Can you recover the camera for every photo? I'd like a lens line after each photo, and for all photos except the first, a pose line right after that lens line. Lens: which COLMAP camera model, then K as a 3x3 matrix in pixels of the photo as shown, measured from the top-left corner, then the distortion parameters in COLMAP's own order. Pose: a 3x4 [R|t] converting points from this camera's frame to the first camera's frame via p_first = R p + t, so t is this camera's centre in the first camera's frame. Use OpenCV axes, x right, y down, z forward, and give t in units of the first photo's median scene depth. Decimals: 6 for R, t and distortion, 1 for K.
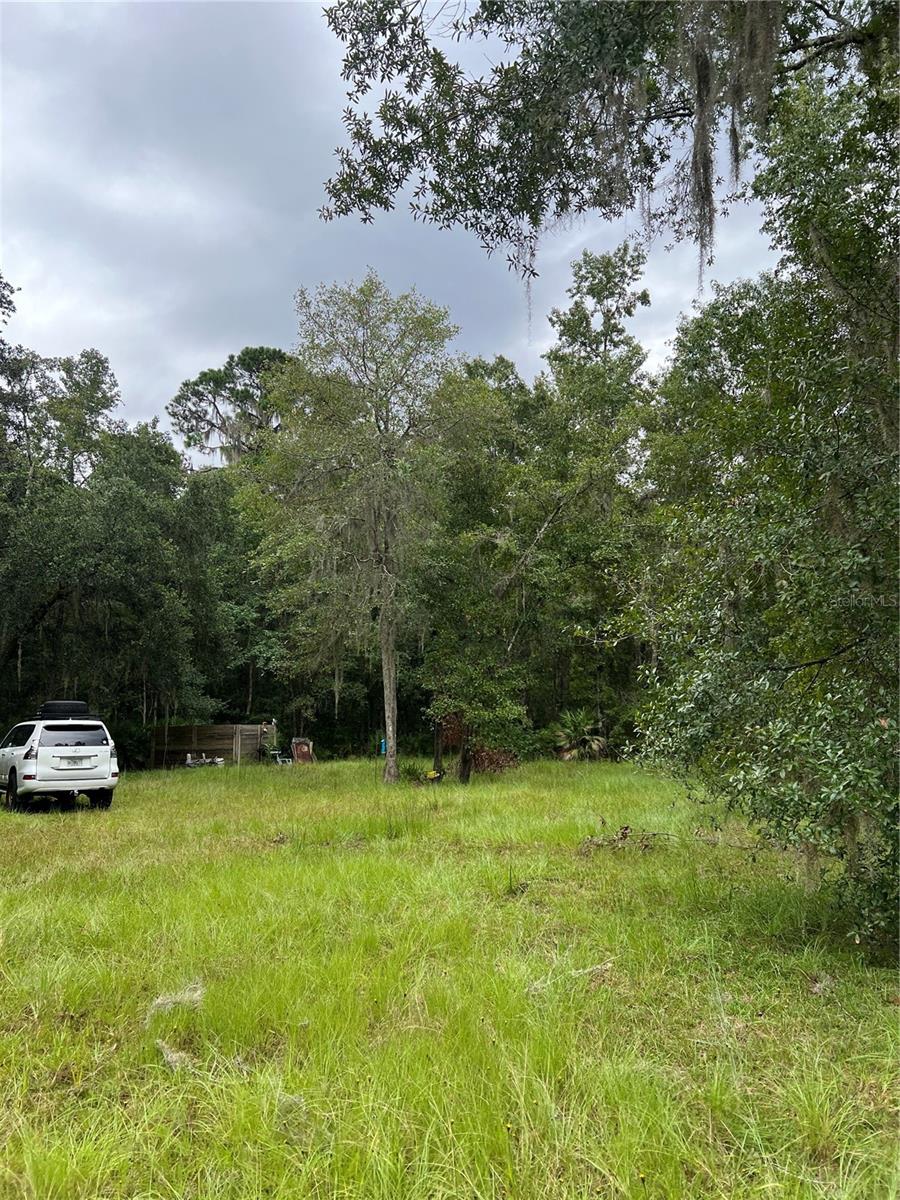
lens RADIAL K [[916.5, 0, 453.6], [0, 916.5, 600.3], [0, 0, 1]] dist [0.058609, -0.067374]
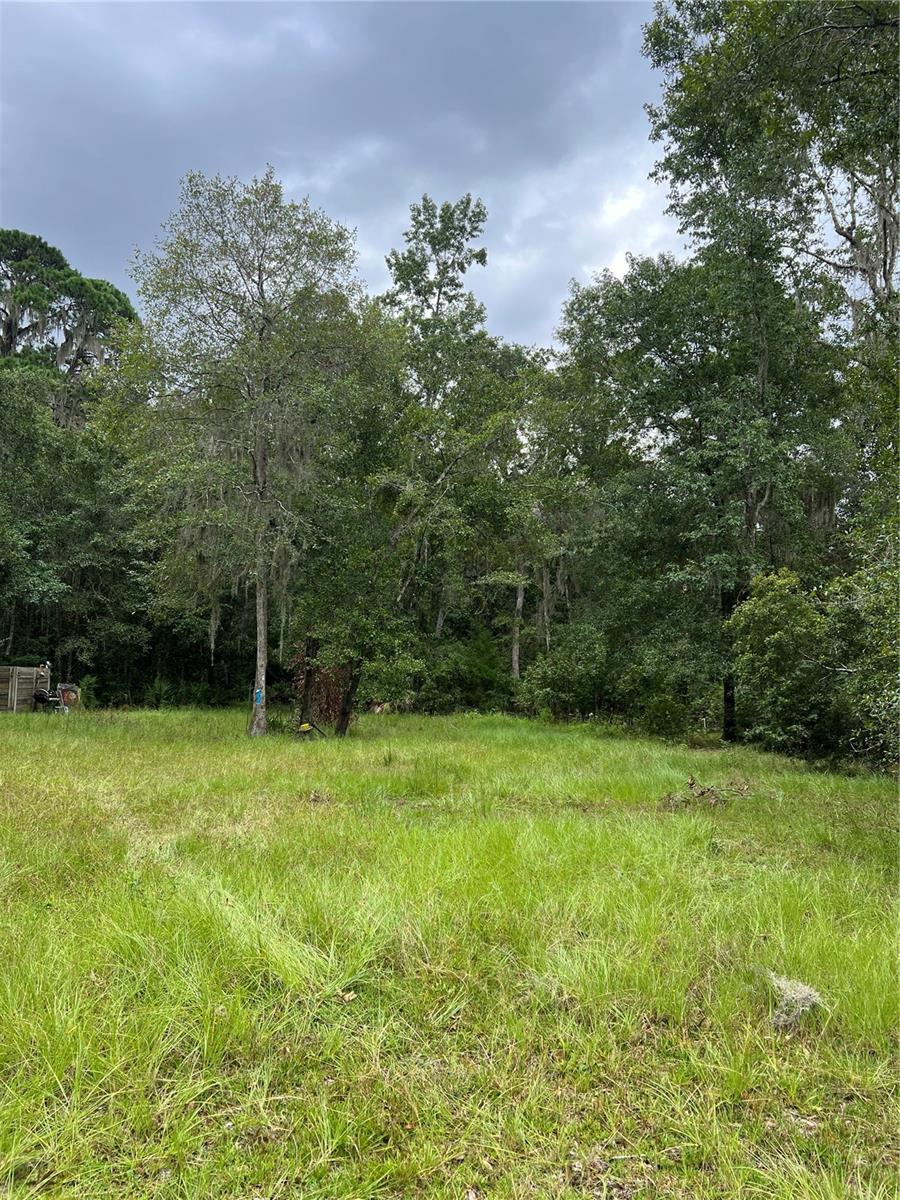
lens RADIAL K [[916.5, 0, 453.6], [0, 916.5, 600.3], [0, 0, 1]] dist [0.058609, -0.067374]
pose [[0.943178, 0.059337, 0.326947, -0.126328], [-0.075750, 0.996414, 0.037686, 0.008138], [-0.323539, -0.060311, 0.944291, 0.043287]]
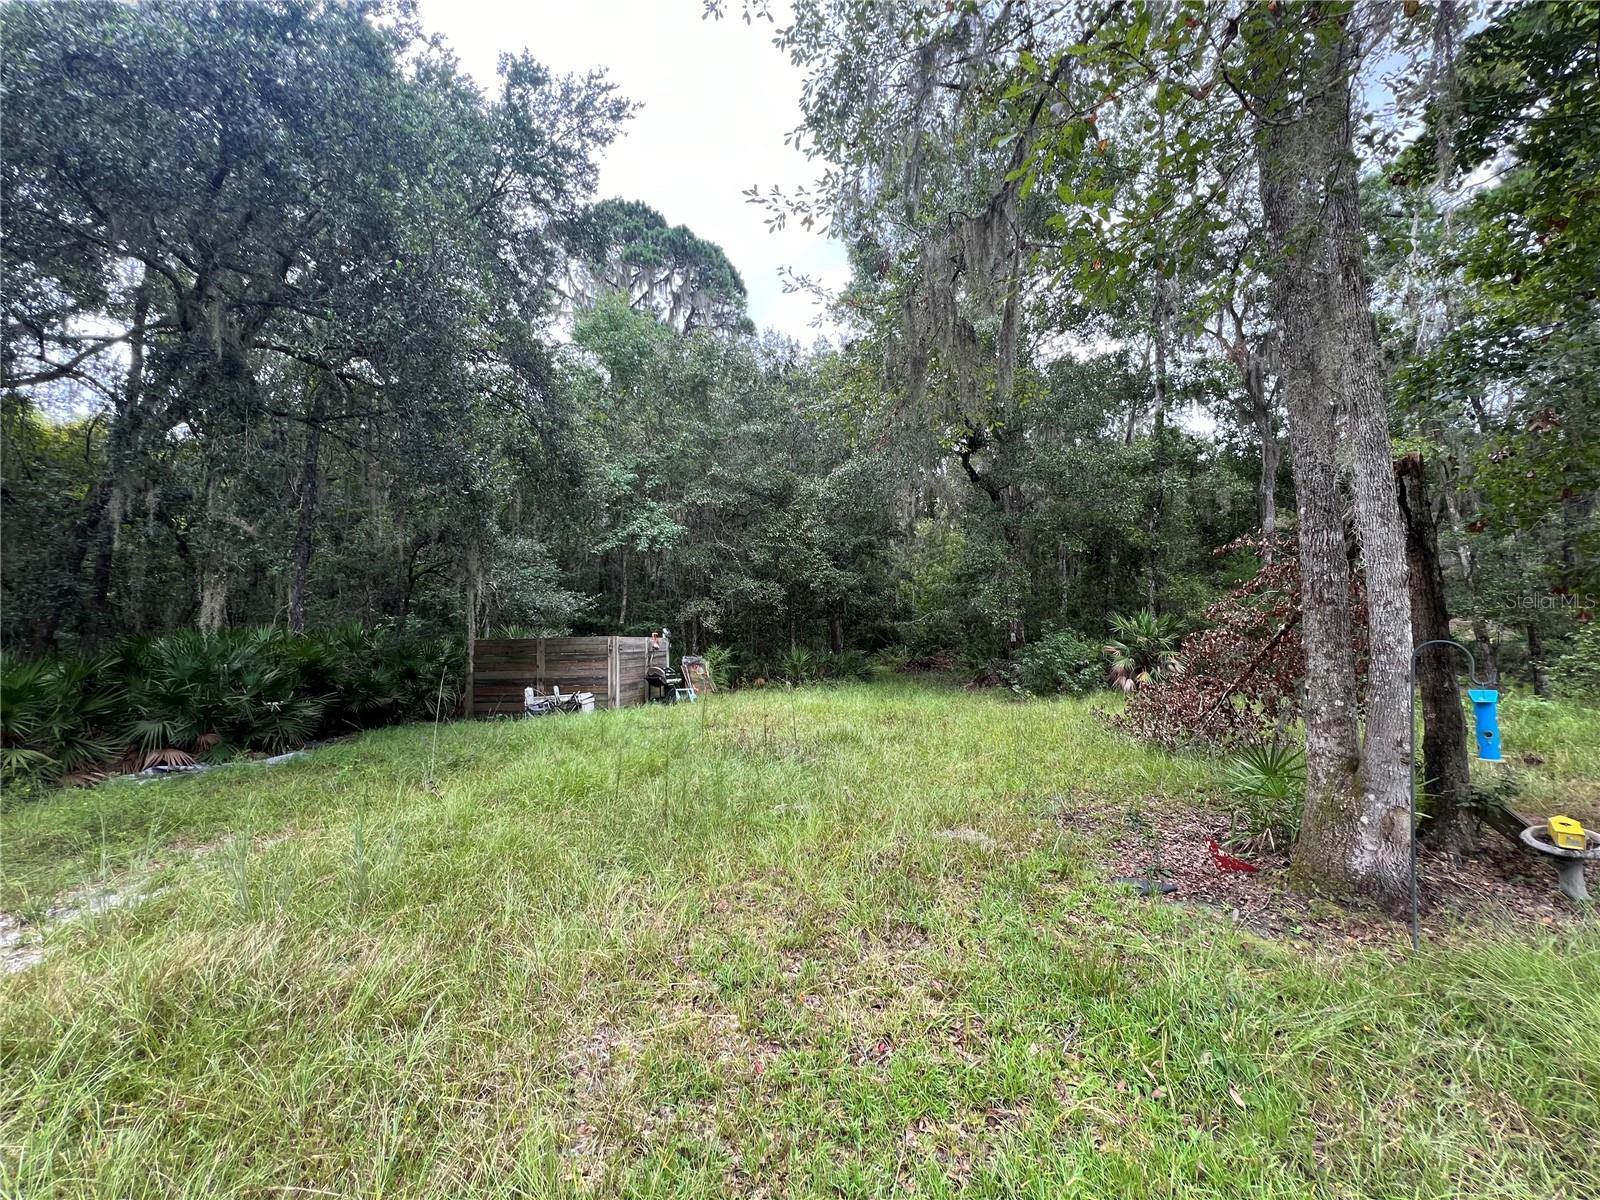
lens RADIAL K [[650.4, 0, 800.0], [0, 650.4, 600.0], [0, 0, 1]] dist [0.001005, -0.000008]
pose [[0.996517, -0.002877, 0.083343, -0.142017], [-0.003016, 0.997507, 0.070500, 0.077410], [-0.083338, -0.070505, 0.994024, 0.544922]]
